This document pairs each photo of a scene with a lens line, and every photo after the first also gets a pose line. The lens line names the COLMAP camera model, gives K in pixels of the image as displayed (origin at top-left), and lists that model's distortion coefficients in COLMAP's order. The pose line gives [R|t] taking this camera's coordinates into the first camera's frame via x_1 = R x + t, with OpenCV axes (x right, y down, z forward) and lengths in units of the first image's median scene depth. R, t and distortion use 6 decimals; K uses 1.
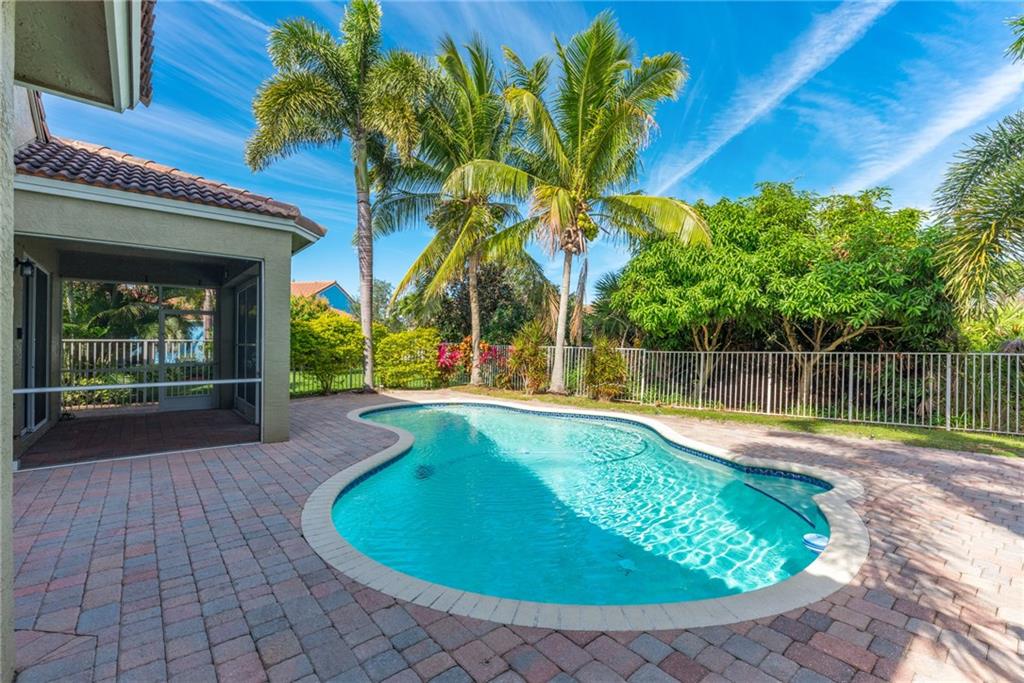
lens RADIAL K [[463.8, 0, 497.8], [0, 463.8, 348.4], [0, 0, 1]] dist [-0.000314, -0.000054]
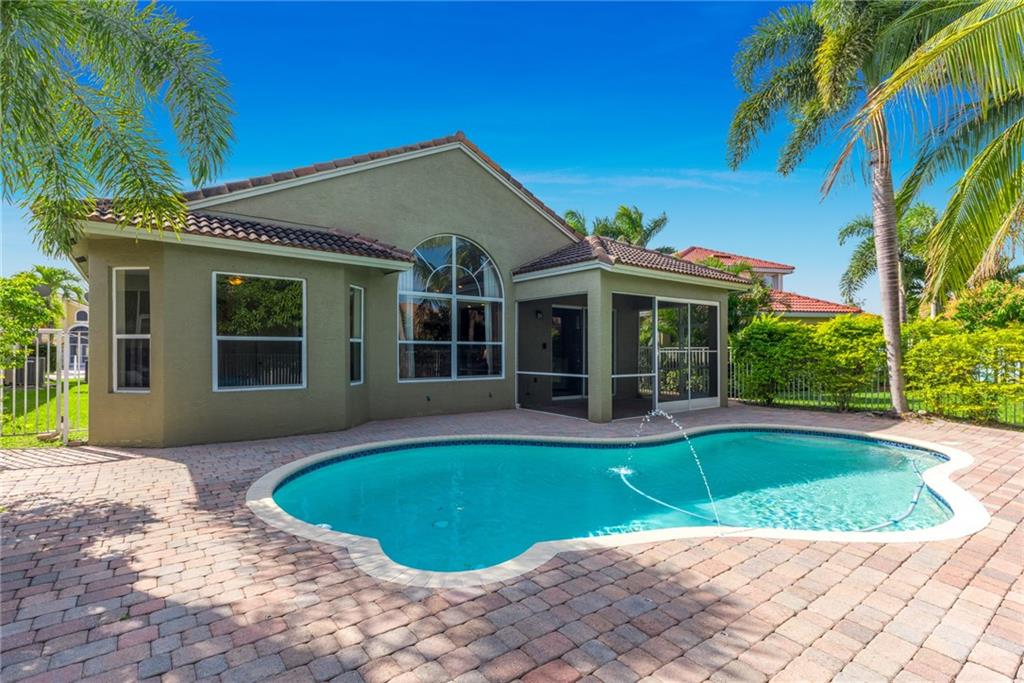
lens RADIAL K [[463.8, 0, 497.8], [0, 463.8, 348.4], [0, 0, 1]] dist [-0.000314, -0.000054]
pose [[-0.040443, -0.009574, -0.999136, 0.505056], [-0.008377, 0.999922, -0.009243, -0.001195], [0.999147, 0.007996, -0.040520, 0.423599]]
